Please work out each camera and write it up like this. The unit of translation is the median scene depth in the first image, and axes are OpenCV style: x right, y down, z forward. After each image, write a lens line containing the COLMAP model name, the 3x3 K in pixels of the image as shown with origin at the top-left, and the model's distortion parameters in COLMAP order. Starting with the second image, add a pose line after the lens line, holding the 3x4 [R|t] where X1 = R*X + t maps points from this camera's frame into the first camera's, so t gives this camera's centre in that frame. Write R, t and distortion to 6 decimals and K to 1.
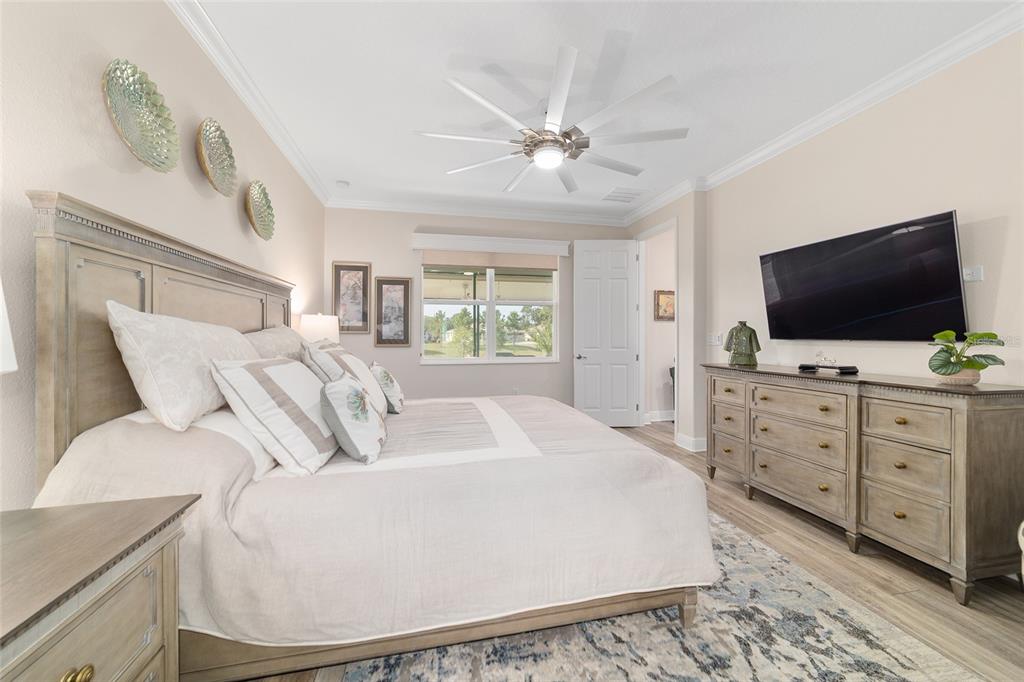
lens RADIAL K [[393.9, 0, 510.0], [0, 393.9, 339.9], [0, 0, 1]] dist [-0.018876, 0.009339]
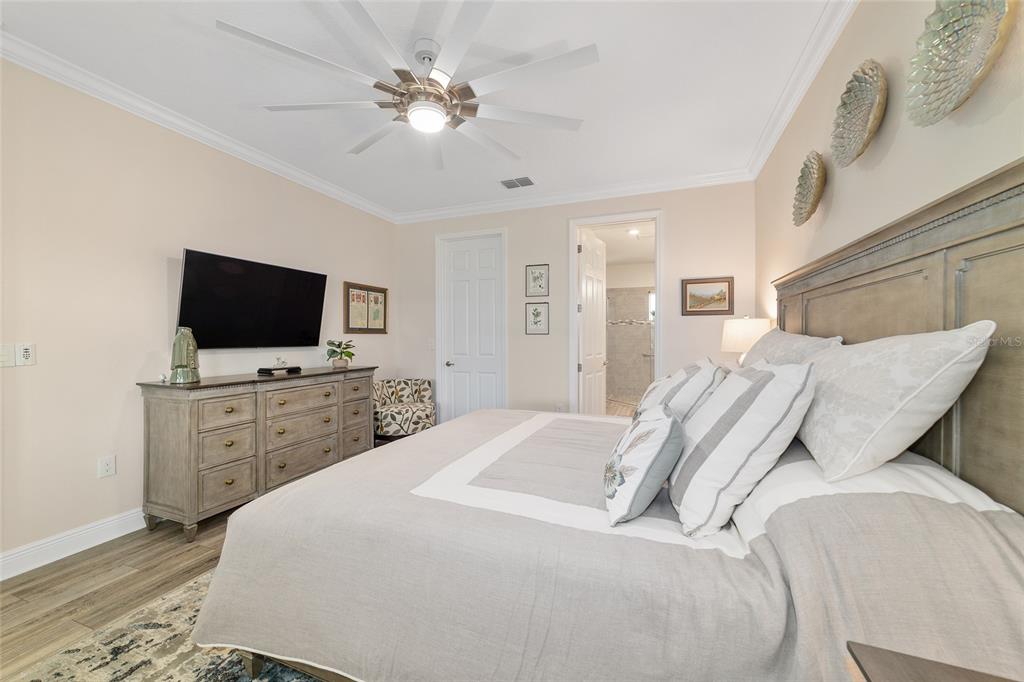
lens RADIAL K [[393.9, 0, 510.0], [0, 393.9, 339.9], [0, 0, 1]] dist [-0.018876, 0.009339]
pose [[-0.845154, 0.002424, 0.534517, -0.471257], [0.009799, 0.999892, 0.010959, -0.029911], [-0.534433, 0.014499, -0.845087, 1.639948]]
